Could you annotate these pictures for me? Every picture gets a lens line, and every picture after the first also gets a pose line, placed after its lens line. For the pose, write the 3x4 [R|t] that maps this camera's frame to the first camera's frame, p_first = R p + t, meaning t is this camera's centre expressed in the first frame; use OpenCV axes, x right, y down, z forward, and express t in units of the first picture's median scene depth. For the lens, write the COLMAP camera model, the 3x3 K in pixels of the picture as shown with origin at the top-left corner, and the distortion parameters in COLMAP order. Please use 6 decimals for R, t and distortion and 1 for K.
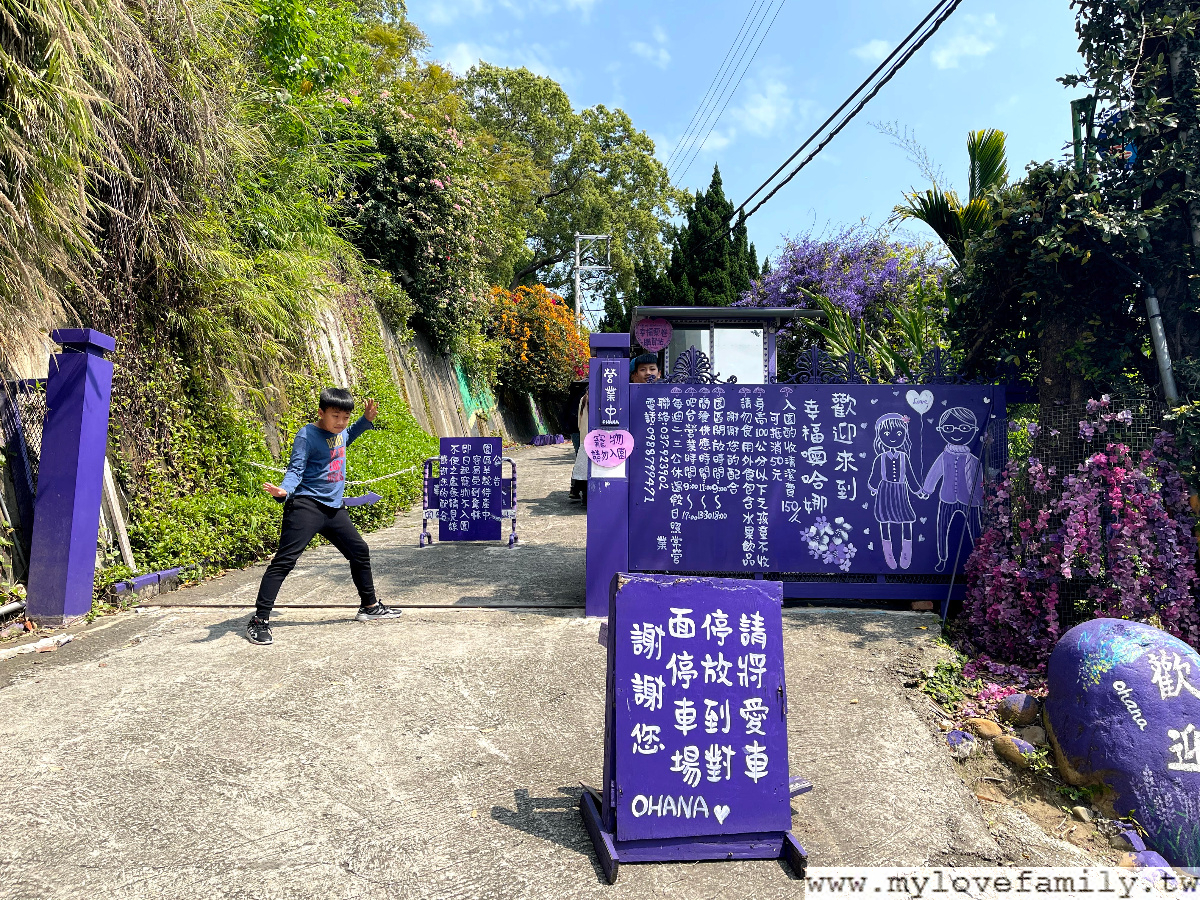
lens RADIAL K [[883.0, 0, 589.7], [0, 883.0, 447.9], [0, 0, 1]] dist [-0.001584, -0.004133]
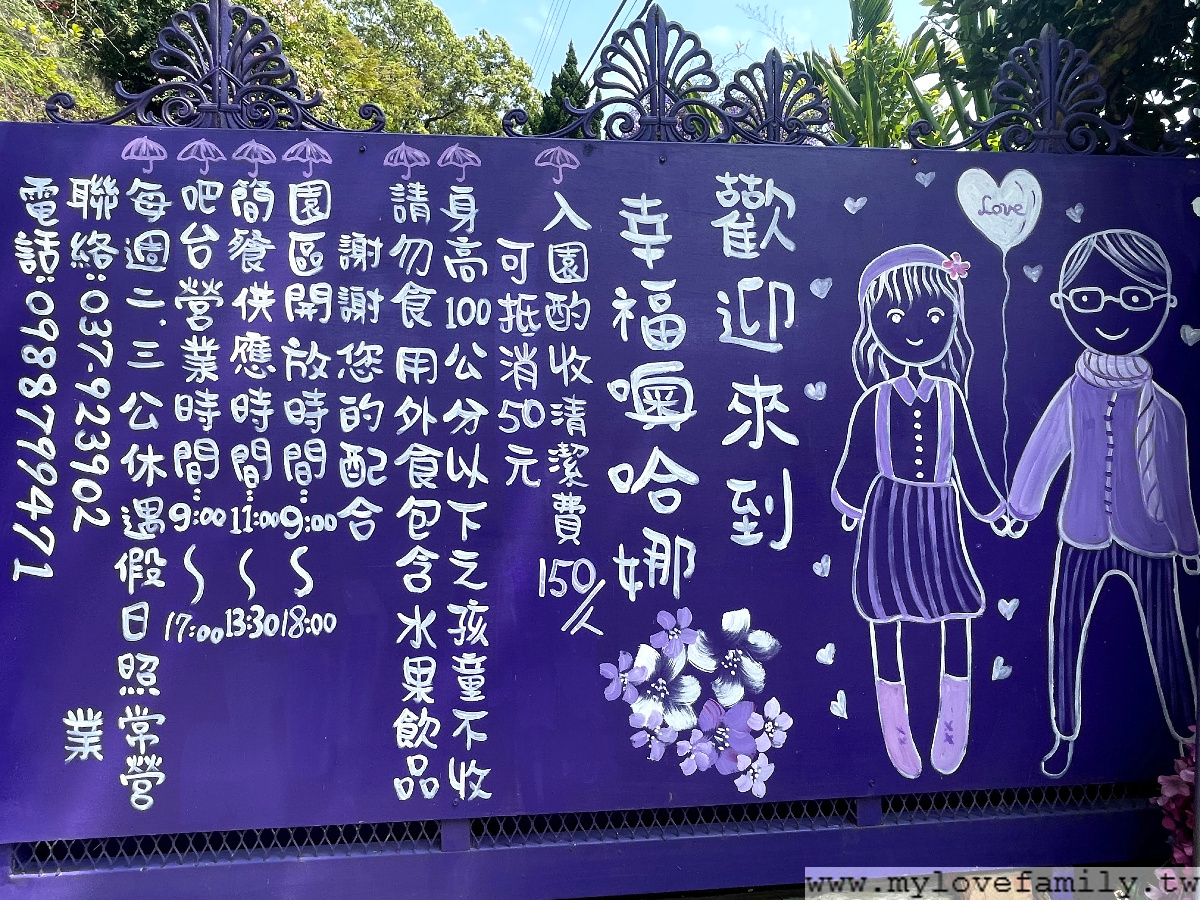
lens RADIAL K [[733.7, 0, 603.1], [0, 733.7, 453.3], [0, 0, 1]] dist [0.004109, -0.001380]
pose [[0.988540, -0.024741, 0.148919, 0.202648], [0.005017, 0.991318, 0.131392, -0.003551], [-0.150877, -0.129139, 0.980081, 0.767590]]
